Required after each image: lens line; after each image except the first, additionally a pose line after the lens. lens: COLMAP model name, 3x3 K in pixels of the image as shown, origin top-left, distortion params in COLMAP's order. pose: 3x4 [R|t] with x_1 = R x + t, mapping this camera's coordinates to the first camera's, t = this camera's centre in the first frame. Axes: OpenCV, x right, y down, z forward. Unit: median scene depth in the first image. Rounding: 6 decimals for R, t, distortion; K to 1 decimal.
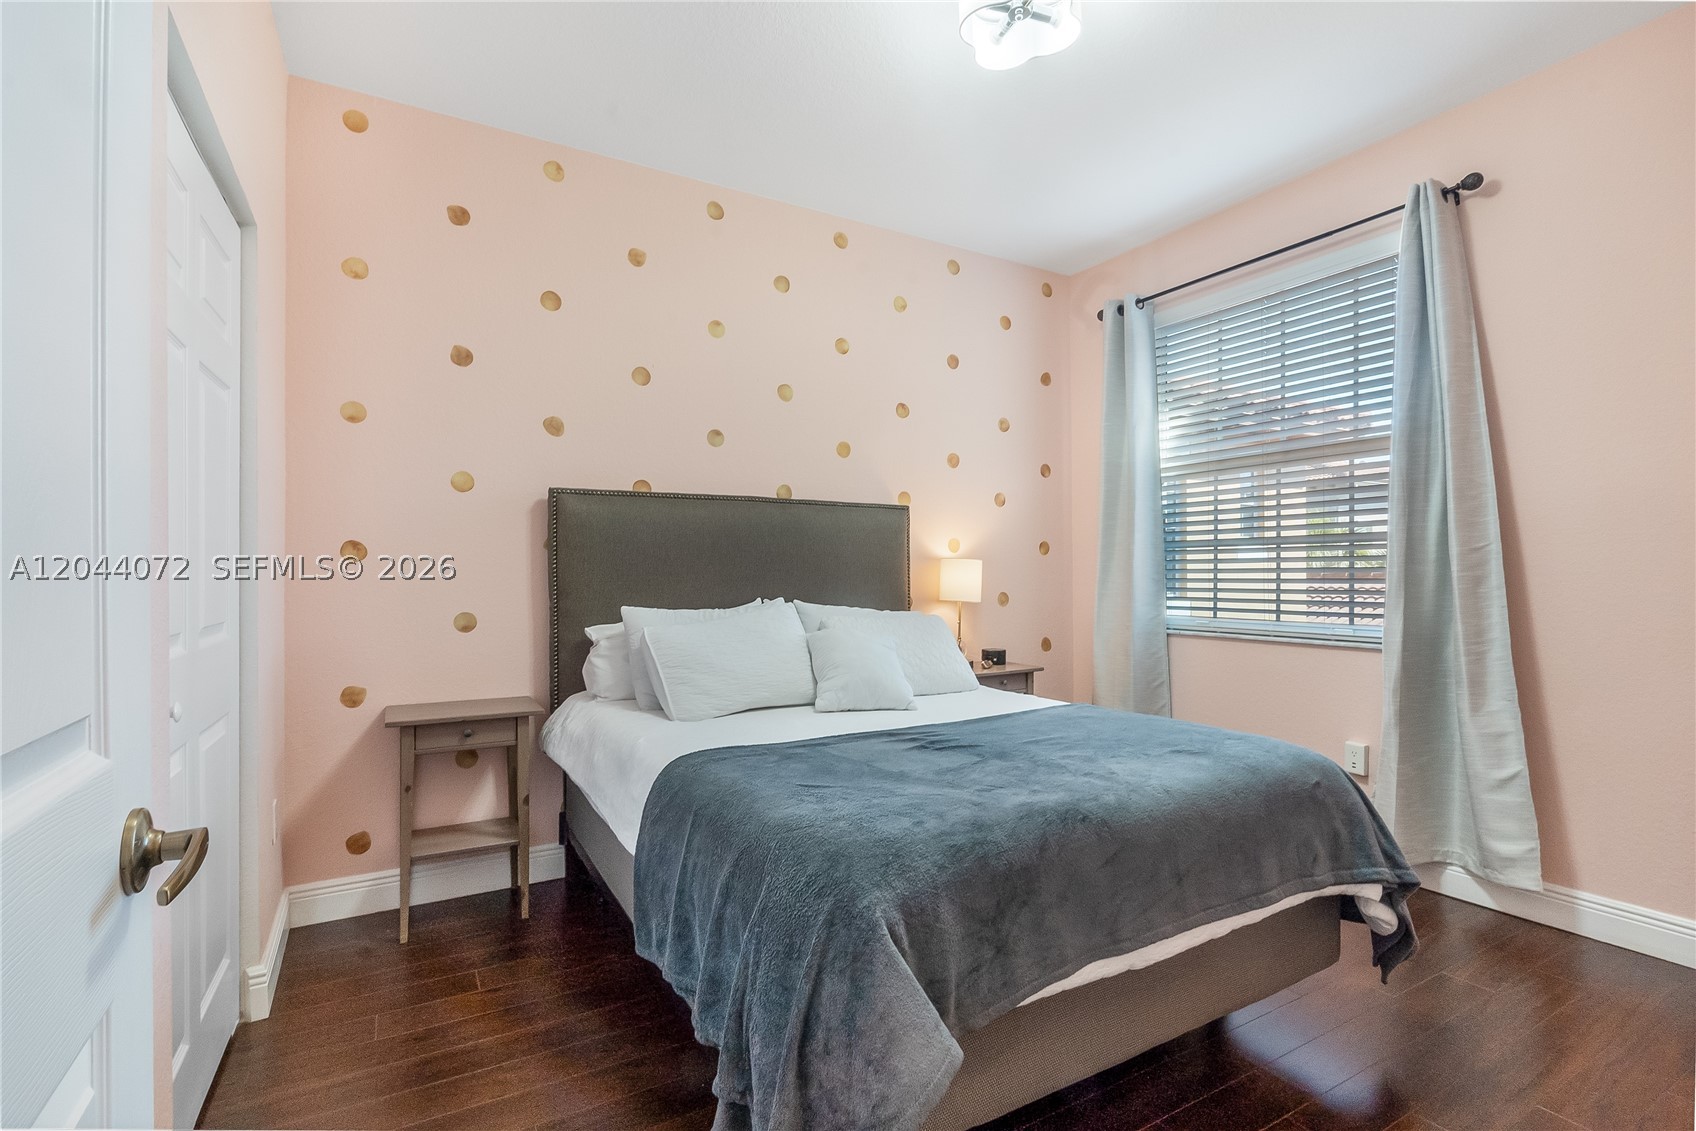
lens RADIAL K [[776.8, 0, 860.2], [0, 776.8, 567.6], [0, 0, 1]] dist [-0.004166, -0.000222]
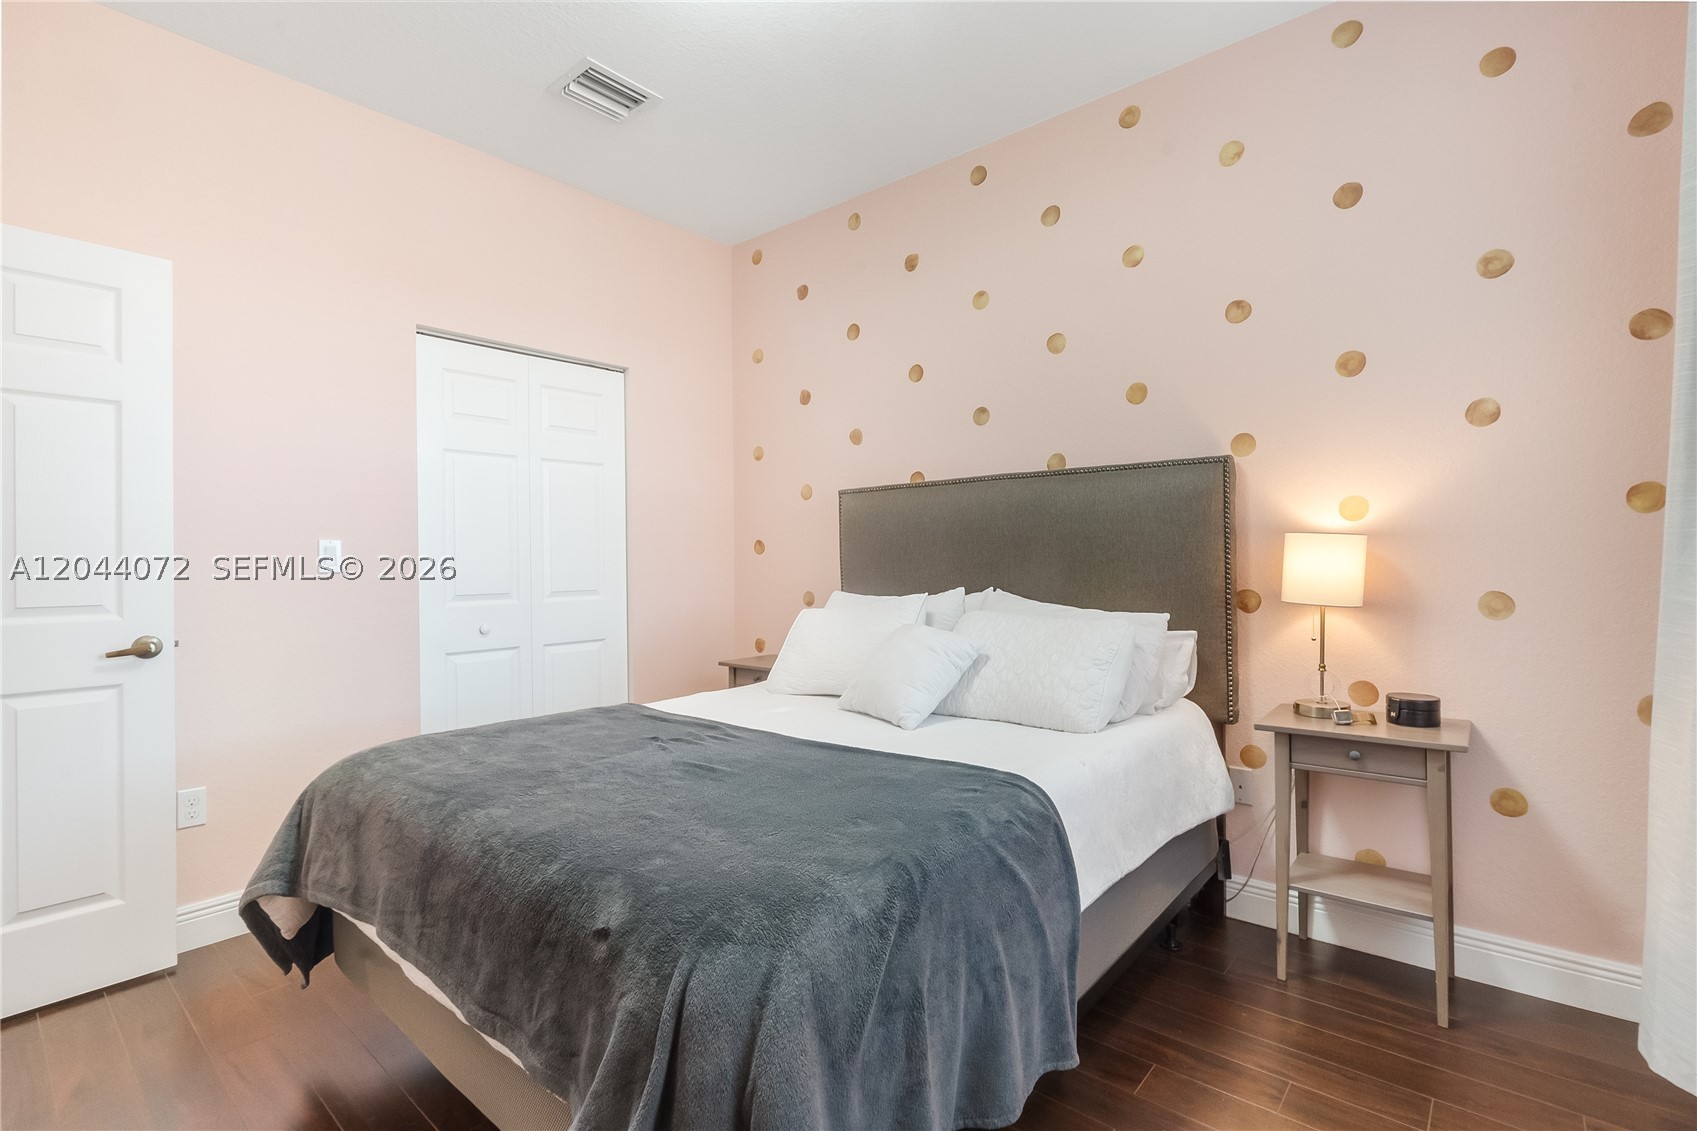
lens RADIAL K [[781.8, 0, 848.8], [0, 781.8, 562.7], [0, 0, 1]] dist [-0.004278, -0.000954]
pose [[0.324096, 0.009334, -0.945978, 0.630915], [0.027281, 0.999443, 0.019208, -0.009931], [0.945631, -0.032033, 0.323661, 0.500639]]
